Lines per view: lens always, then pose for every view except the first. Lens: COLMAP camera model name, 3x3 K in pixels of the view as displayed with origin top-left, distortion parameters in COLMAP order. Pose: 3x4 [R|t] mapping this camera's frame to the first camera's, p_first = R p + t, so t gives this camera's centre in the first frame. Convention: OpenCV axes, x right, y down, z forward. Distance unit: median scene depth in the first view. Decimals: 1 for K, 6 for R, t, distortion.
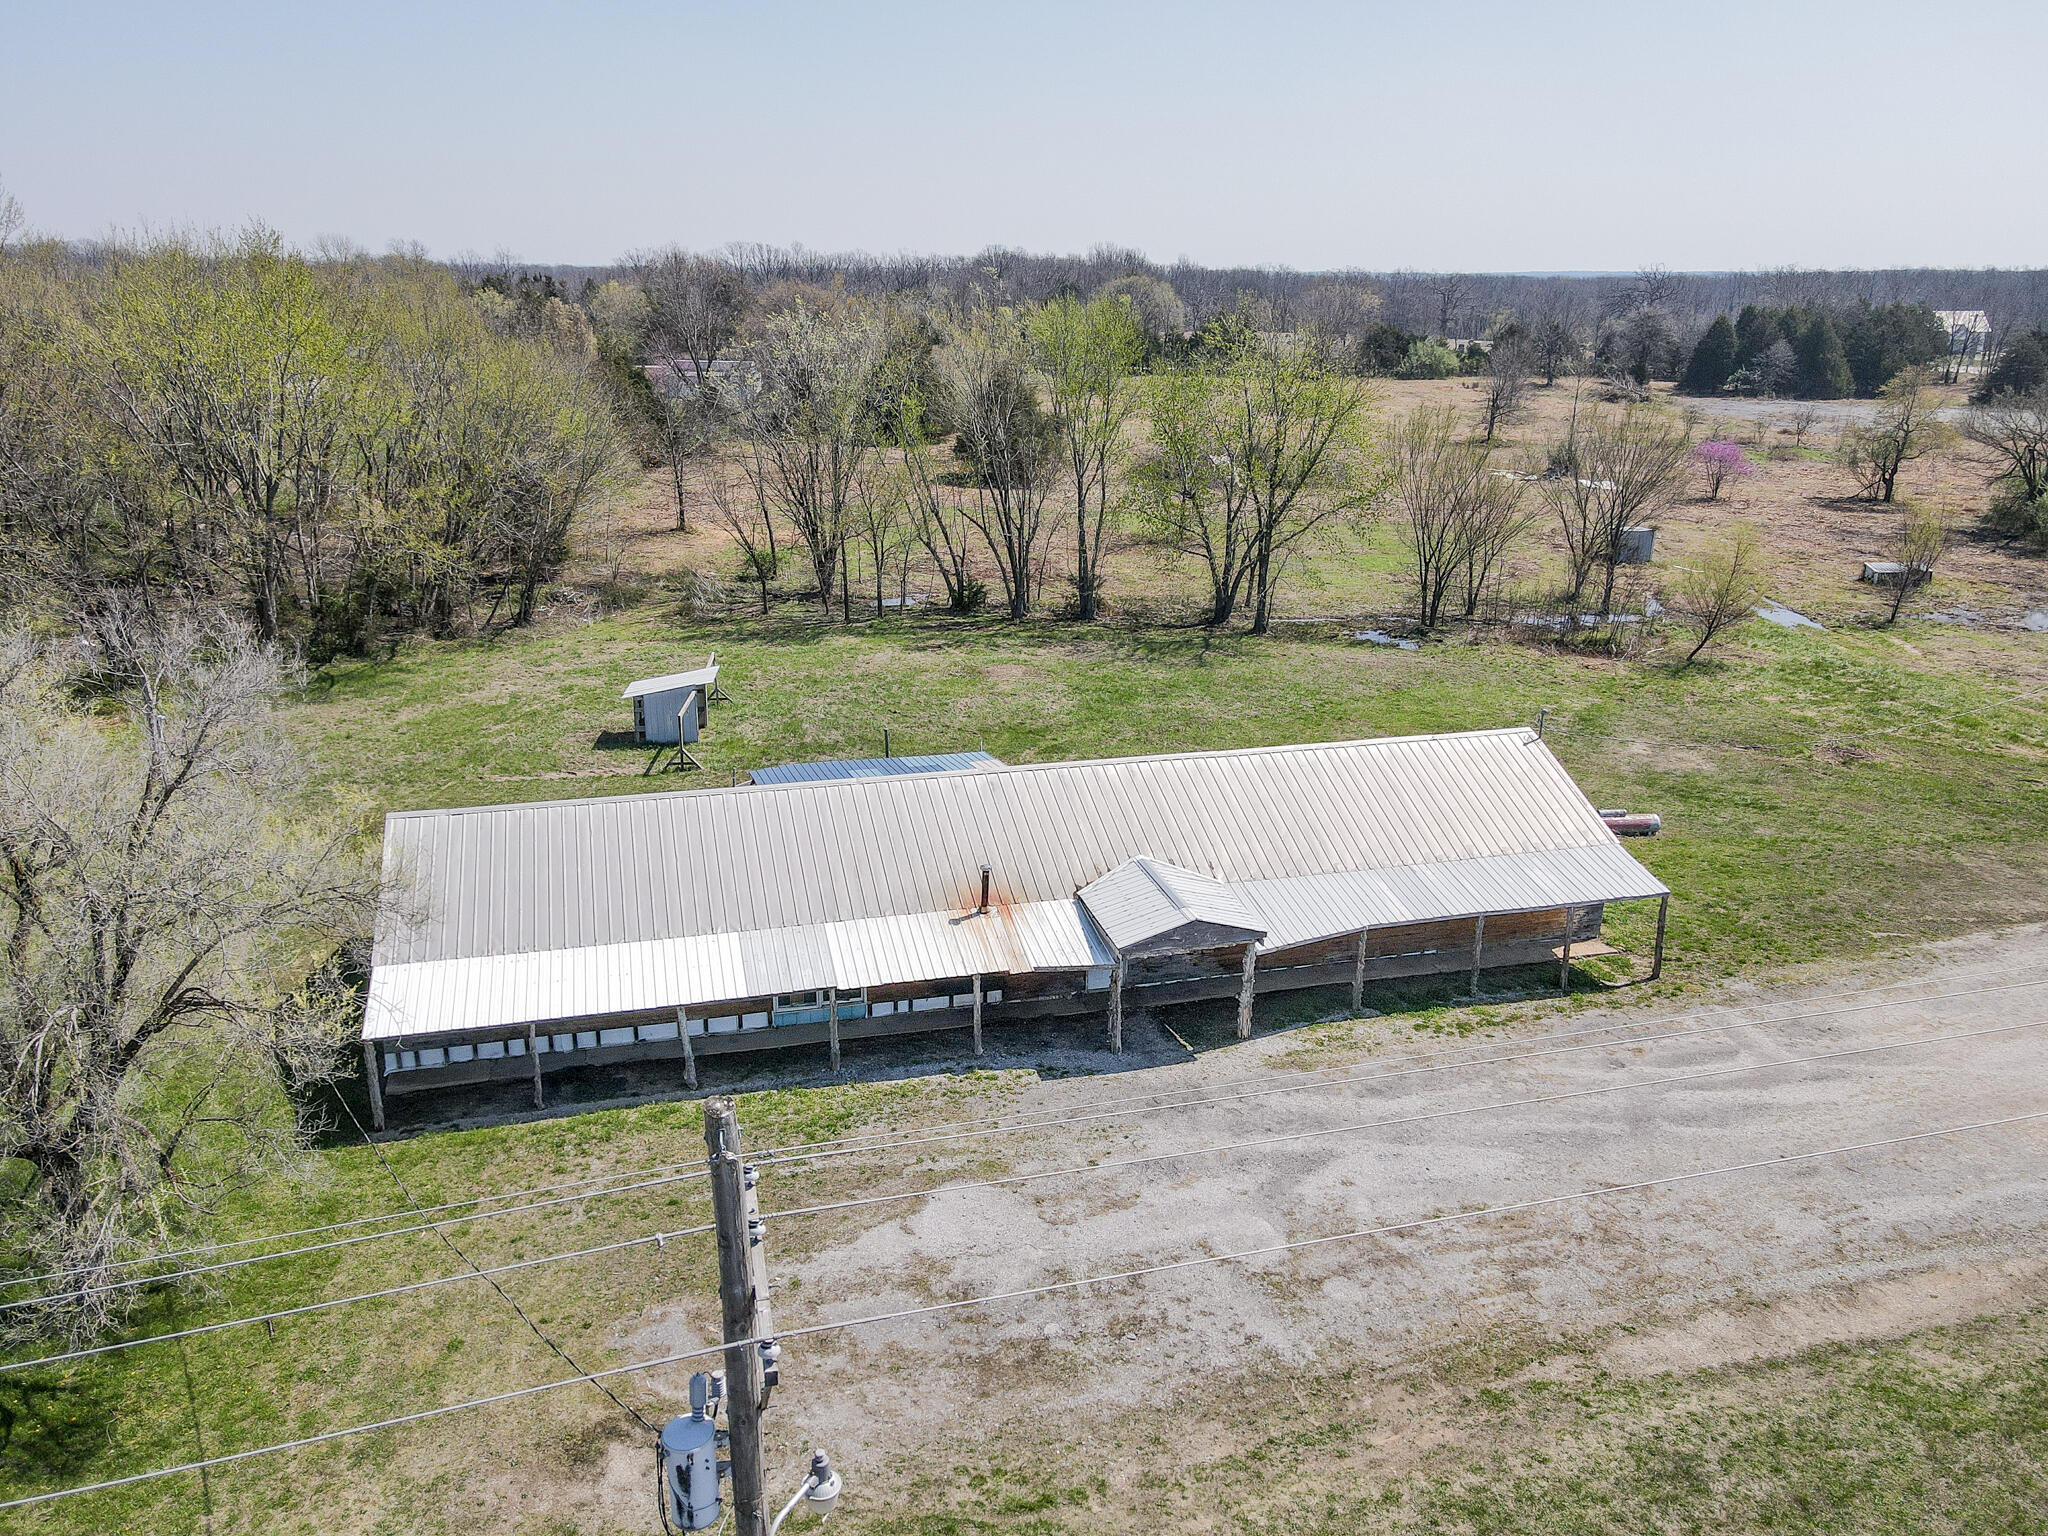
lens RADIAL K [[1492.4, 0, 1012.4], [0, 1492.4, 767.7], [0, 0, 1]] dist [0.017699, -0.008639]
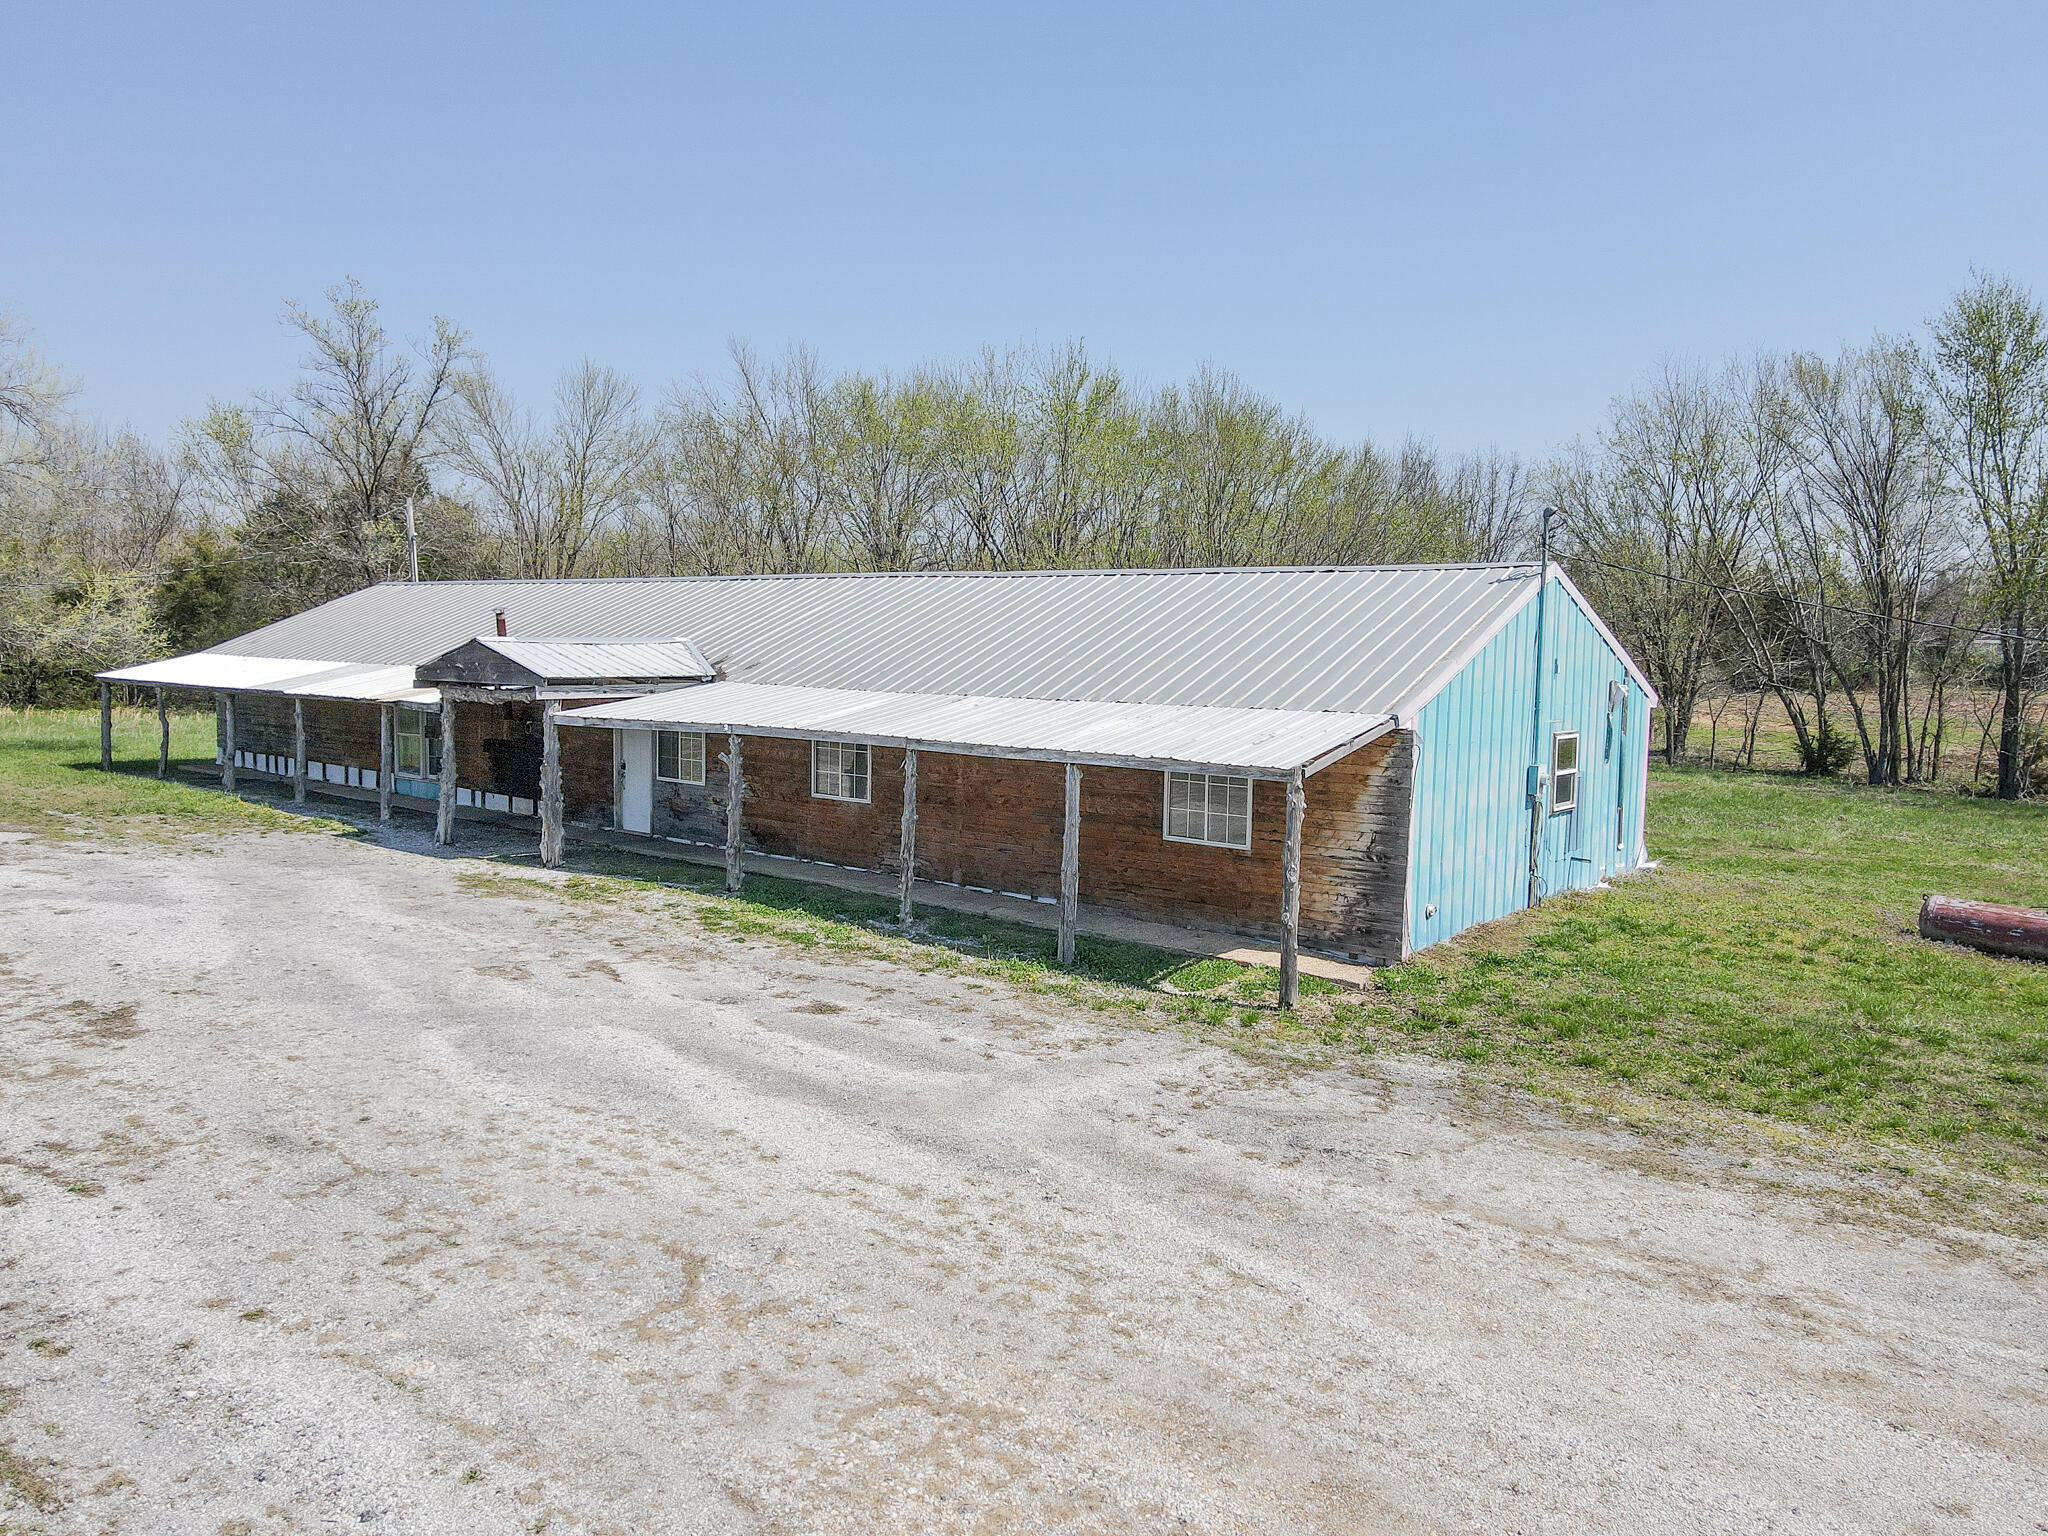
lens RADIAL K [[1492.4, 0, 1020.4], [0, 1492.4, 768.0], [0, 0, 1]] dist [0.017699, -0.008639]
pose [[0.572927, 0.071525, -0.816479, 0.768955], [-0.268283, 0.957670, -0.104362, 0.152654], [0.774453, 0.278840, 0.567865, 0.781362]]
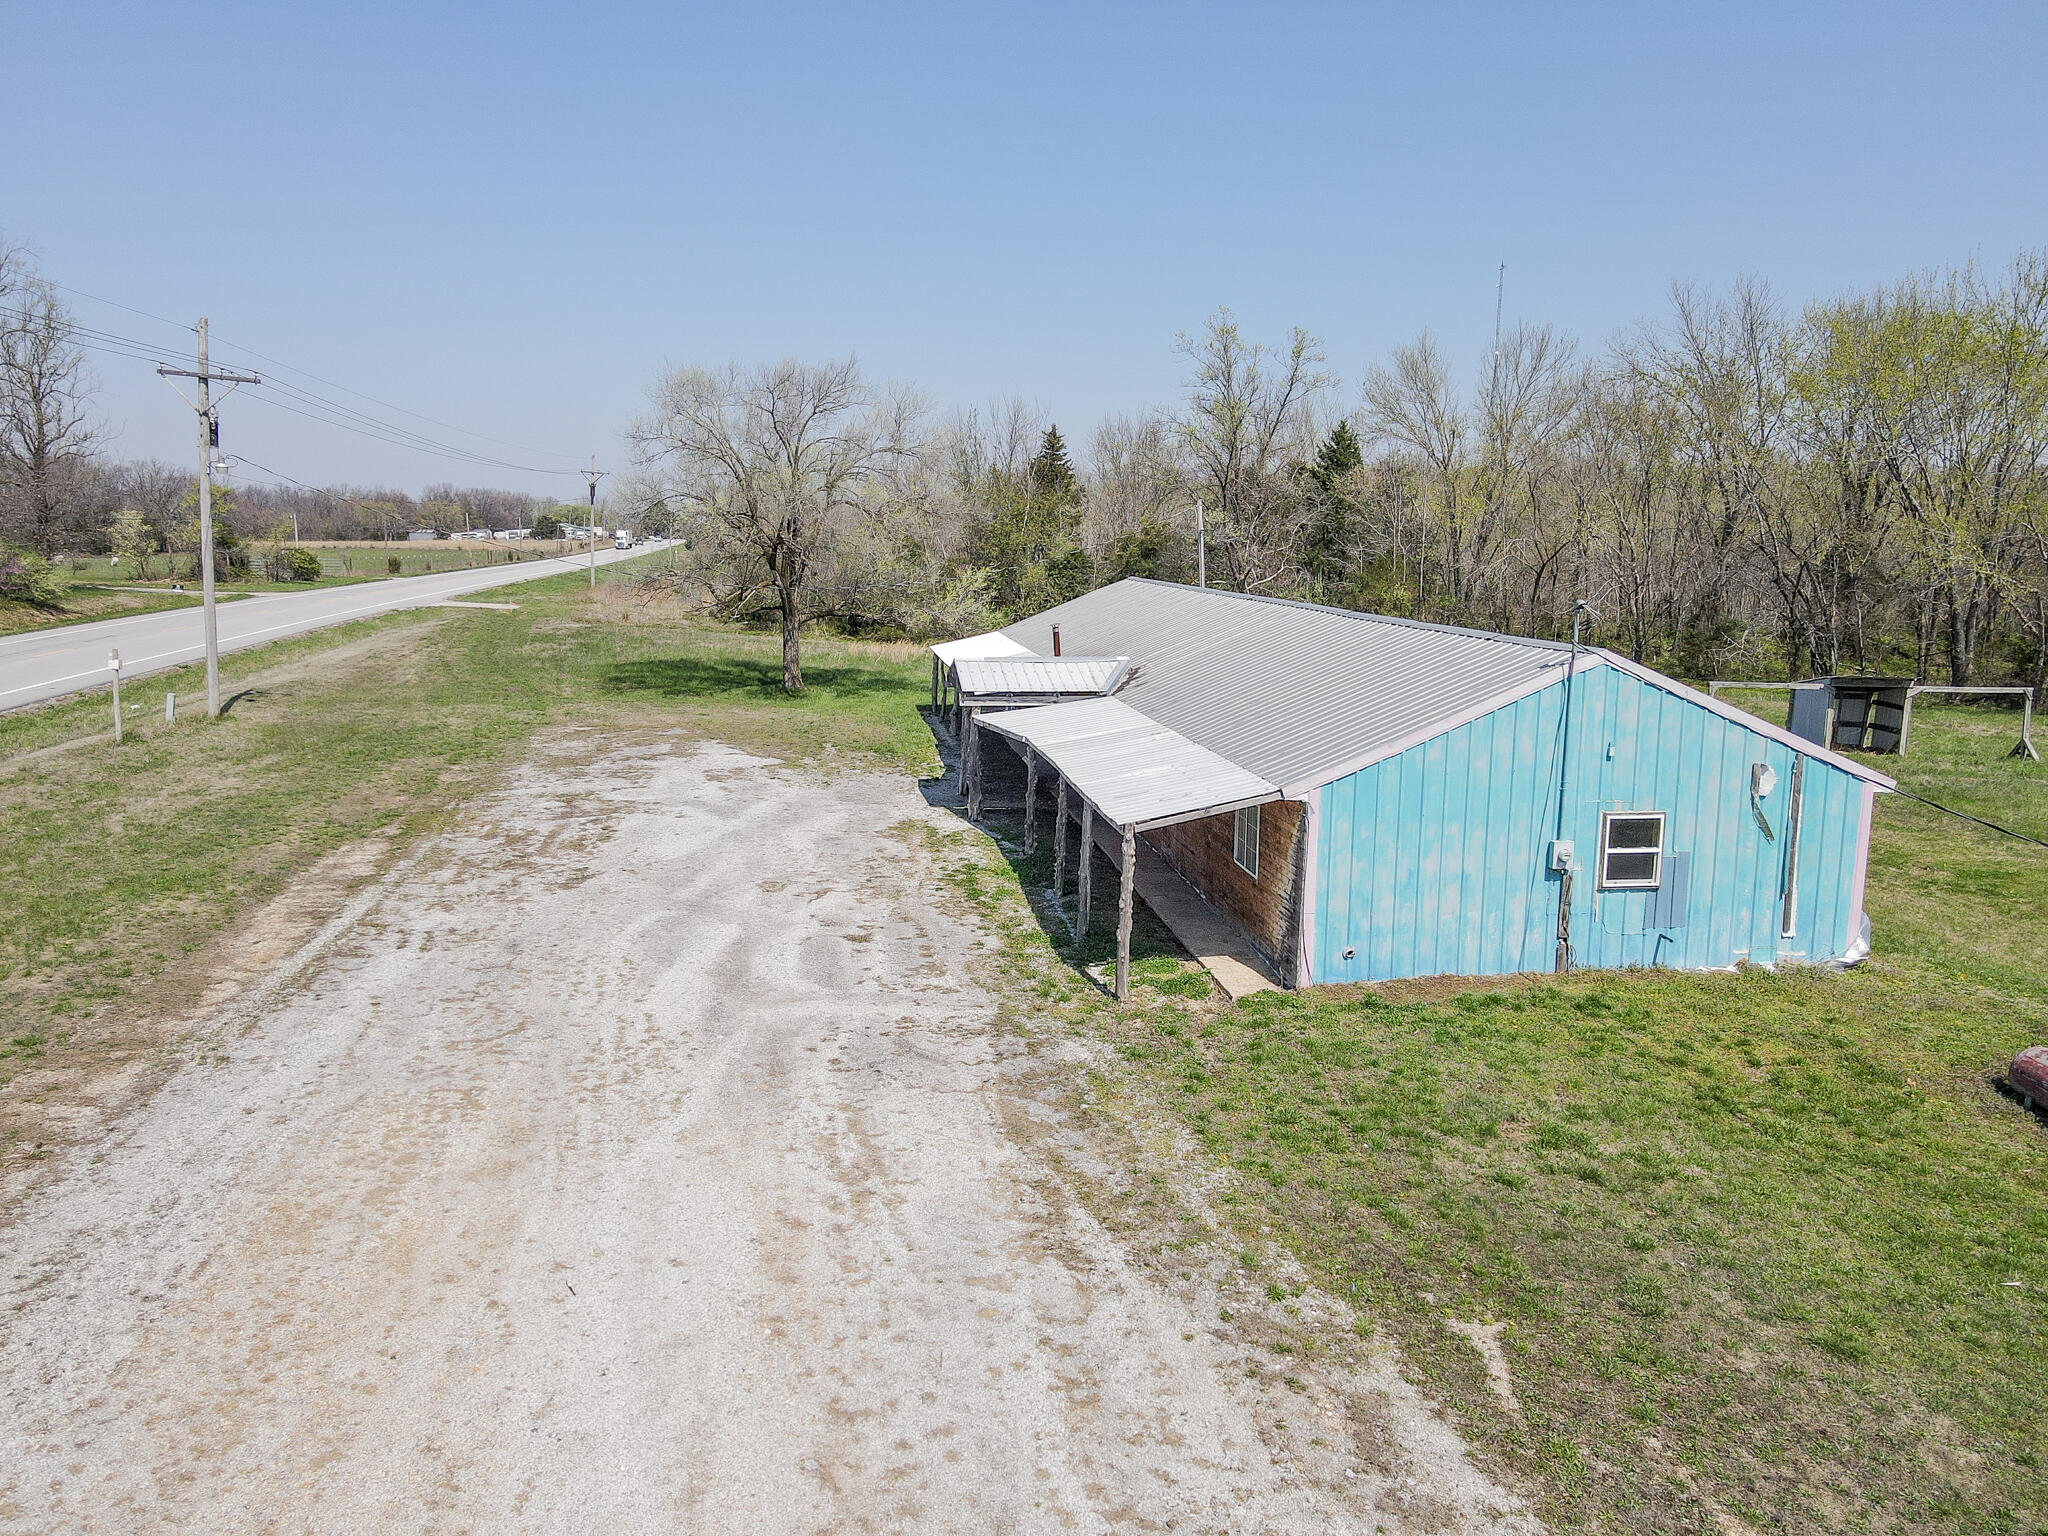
lens RADIAL K [[1492.4, 0, 1021.2], [0, 1492.4, 756.6], [0, 0, 1]] dist [0.017699, -0.008639]
pose [[-0.126584, 0.136093, -0.982576, 1.028515], [-0.325909, 0.929849, 0.170777, -0.019265], [0.936888, 0.341848, -0.073350, 1.074038]]
